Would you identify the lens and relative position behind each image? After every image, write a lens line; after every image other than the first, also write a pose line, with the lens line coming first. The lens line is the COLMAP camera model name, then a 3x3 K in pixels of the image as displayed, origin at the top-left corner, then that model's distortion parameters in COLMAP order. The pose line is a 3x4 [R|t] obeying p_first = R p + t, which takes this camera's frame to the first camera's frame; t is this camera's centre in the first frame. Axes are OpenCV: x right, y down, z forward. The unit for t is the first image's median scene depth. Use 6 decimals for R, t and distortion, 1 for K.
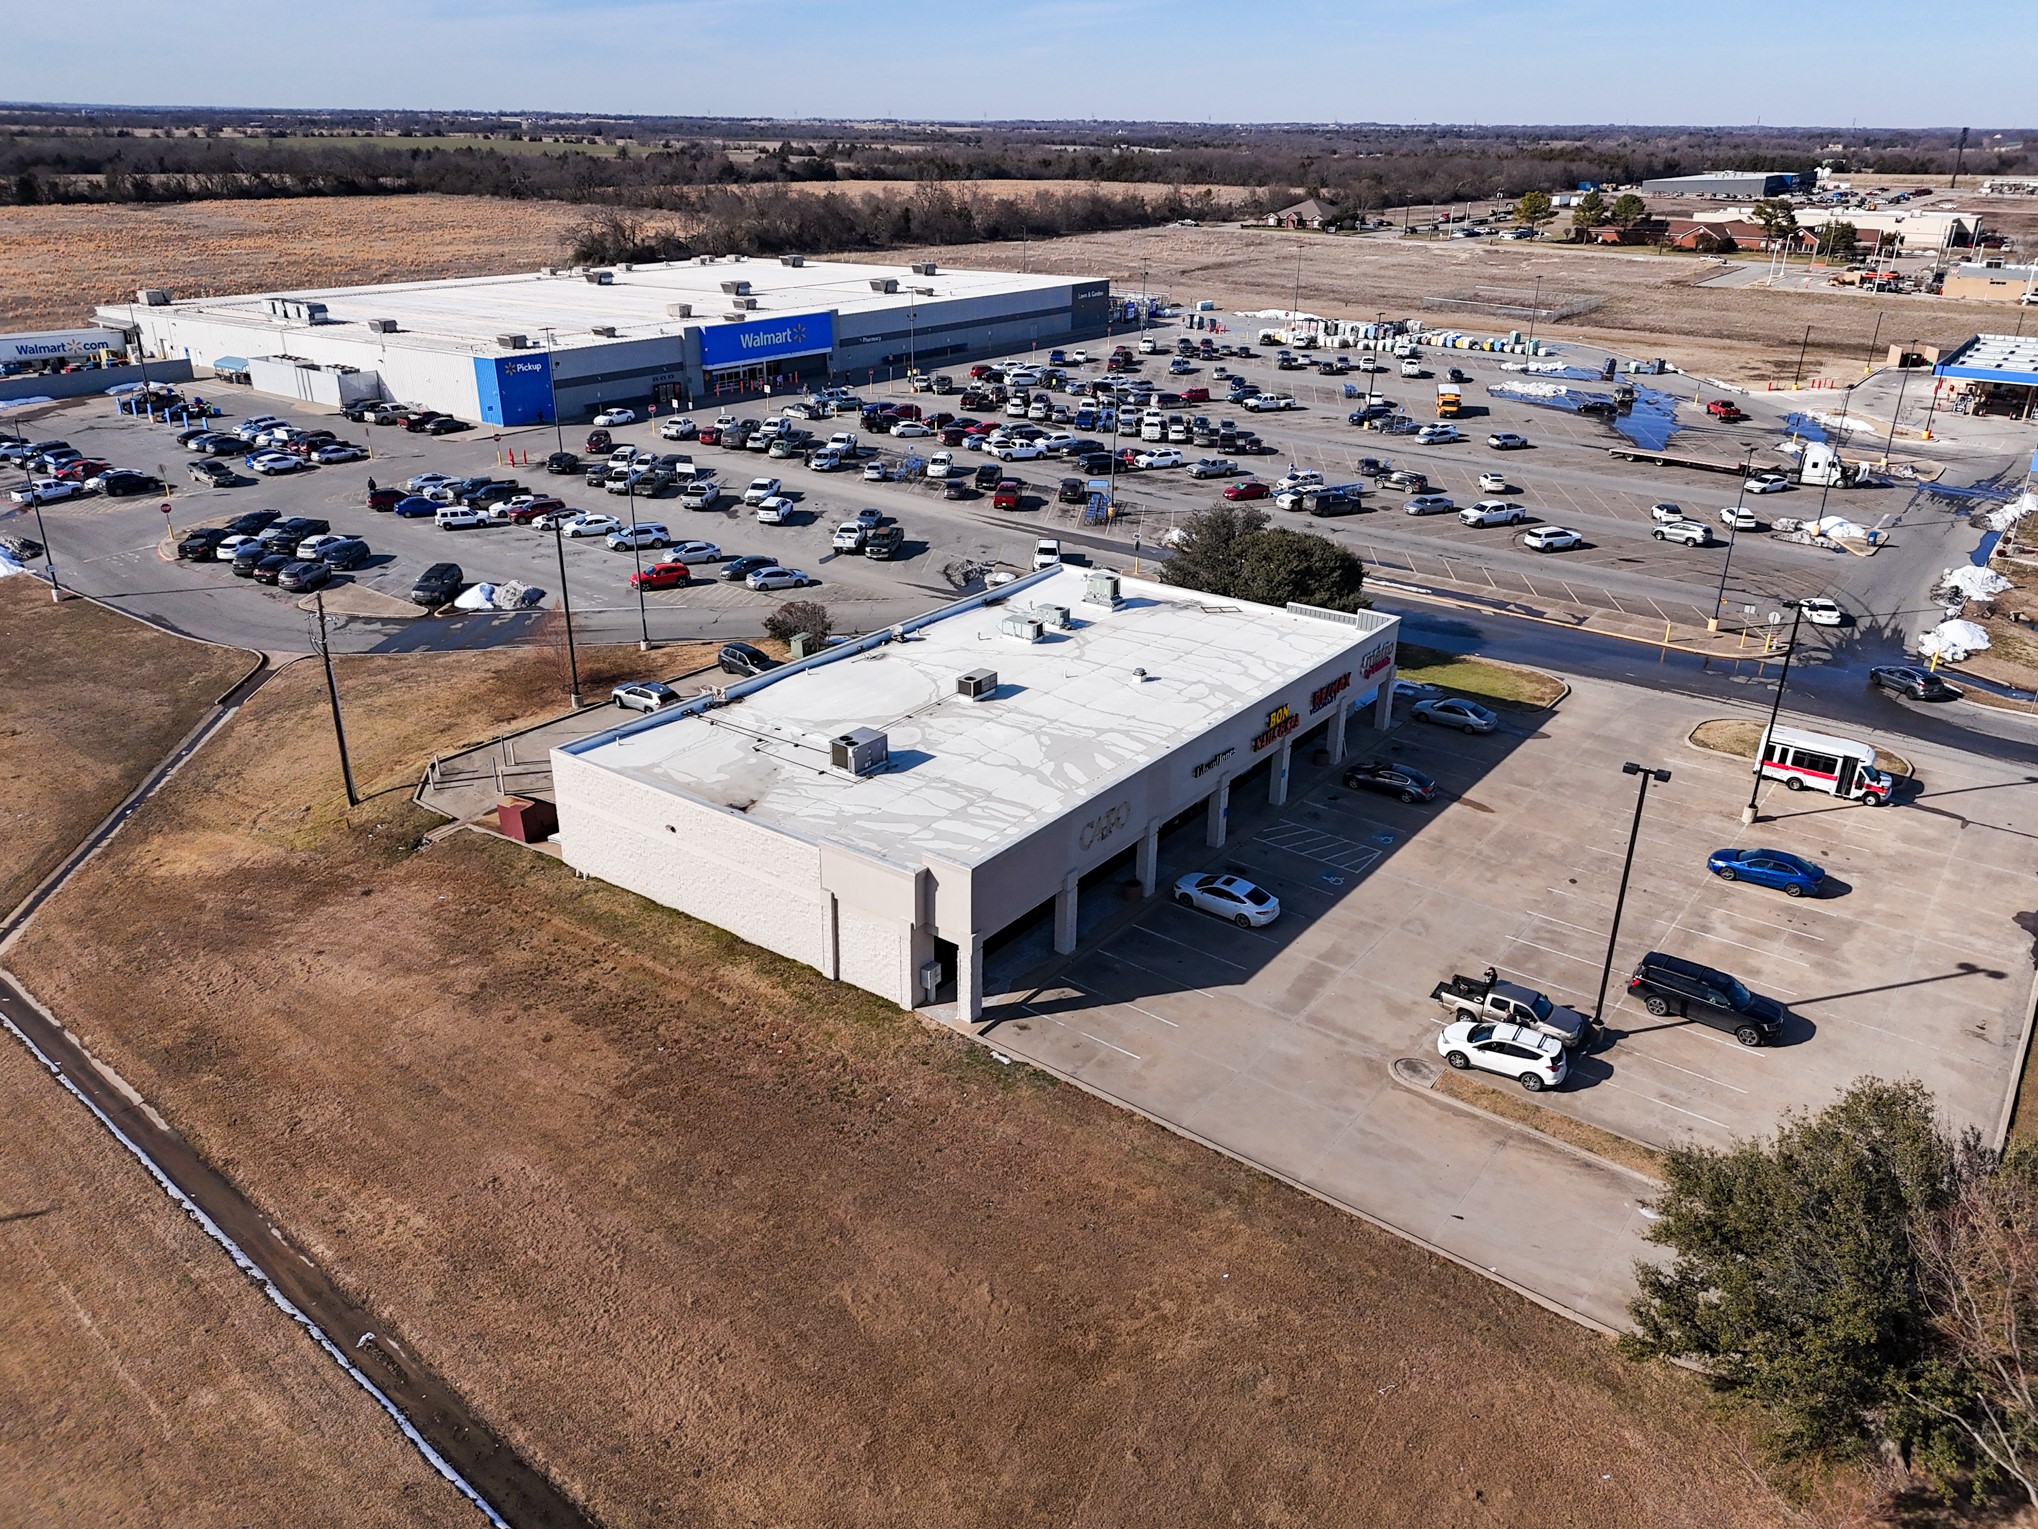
lens RADIAL K [[1494.9, 0, 1022.3], [0, 1494.9, 759.7], [0, 0, 1]] dist [0.064765, -0.063160]
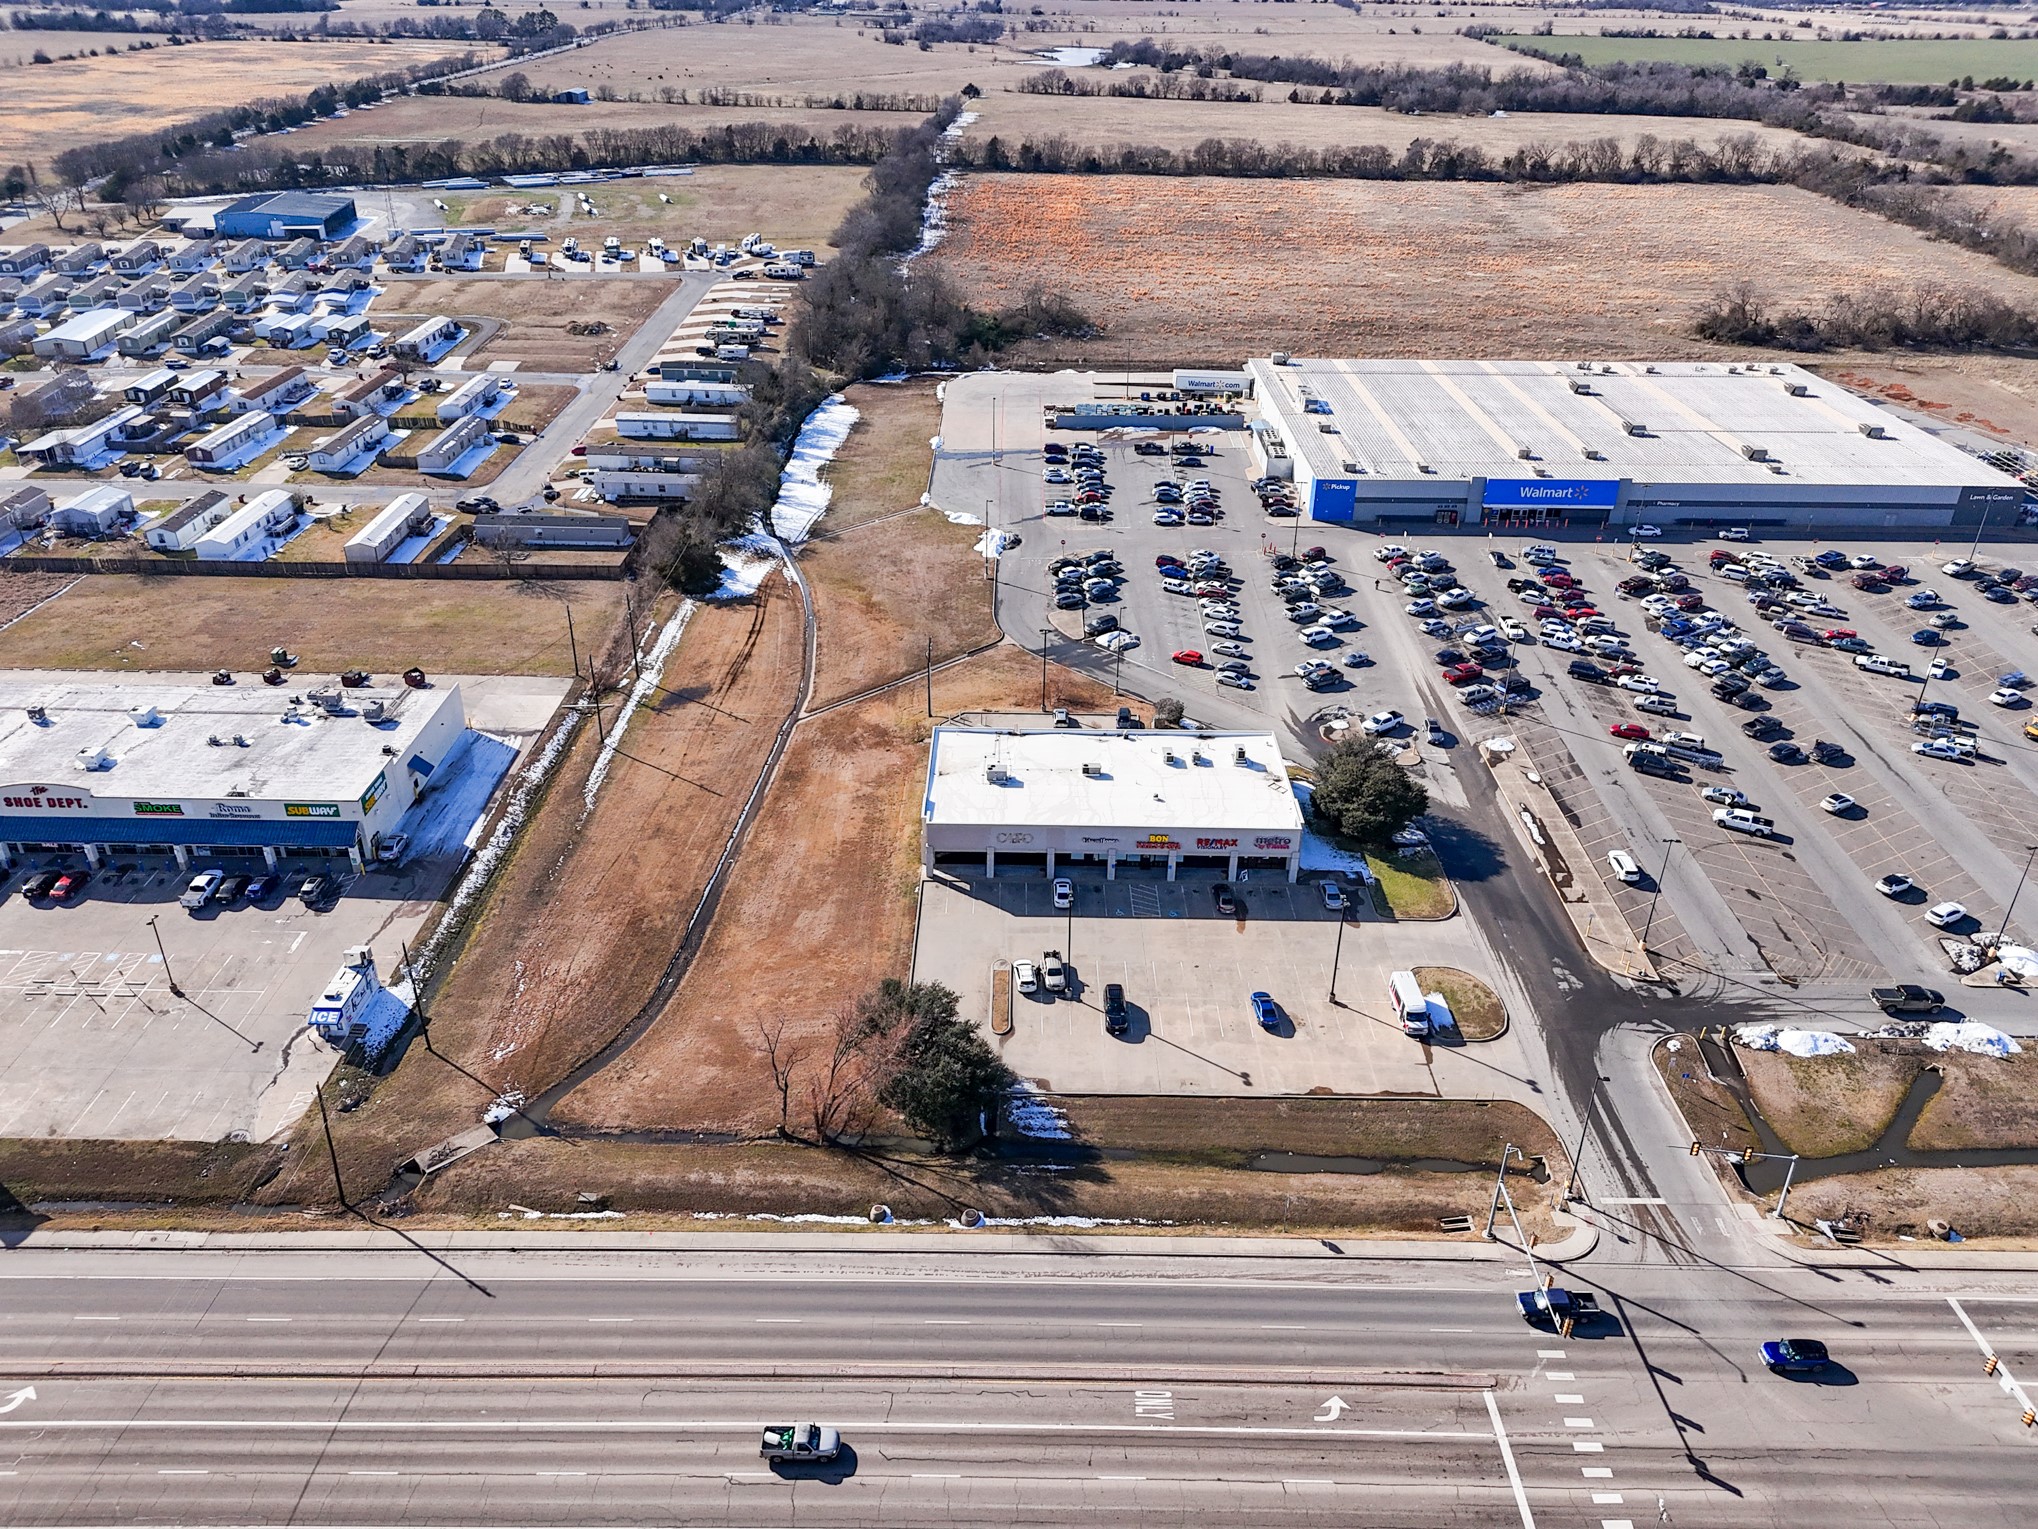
lens RADIAL K [[1494.9, 0, 1022.3], [0, 1494.9, 759.7], [0, 0, 1]] dist [0.064765, -0.063160]
pose [[0.591459, 0.386528, -0.707653, 0.921210], [-0.323071, 0.917692, 0.231229, -0.340150], [0.738783, 0.091860, 0.667653, -0.343298]]
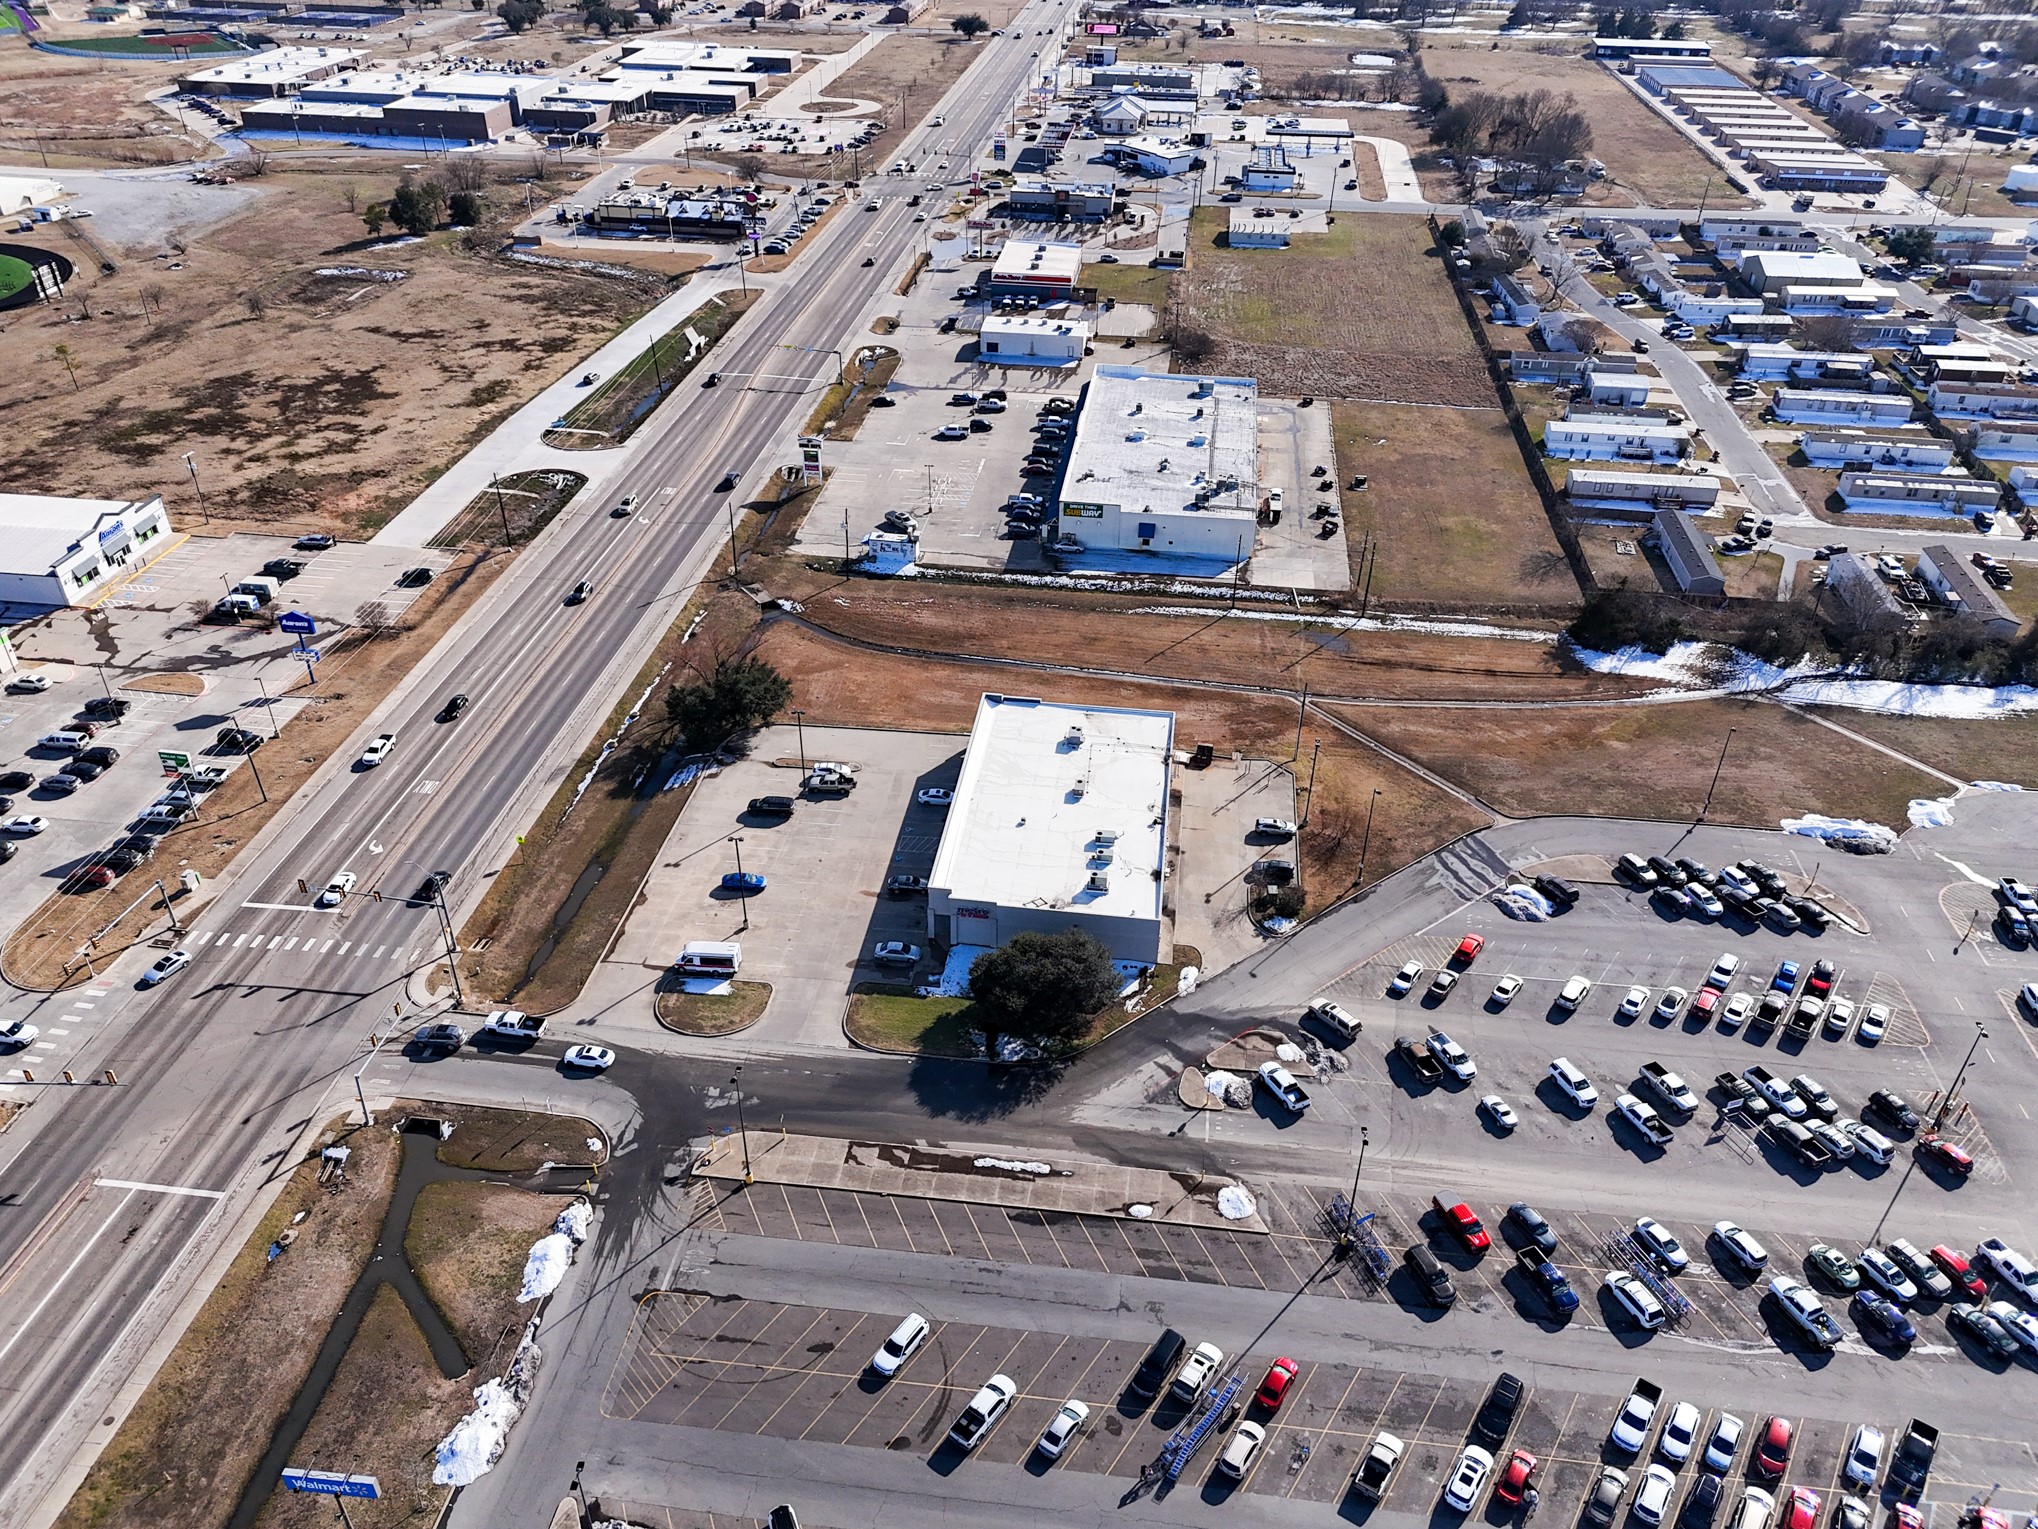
lens RADIAL K [[1494.9, 0, 1022.3], [0, 1494.9, 759.7], [0, 0, 1]] dist [0.064765, -0.063160]
pose [[-0.871002, 0.249979, -0.422926, 0.611839], [-0.215778, 0.578729, 0.786456, -1.135143], [0.441357, 0.776262, -0.450134, 1.216759]]
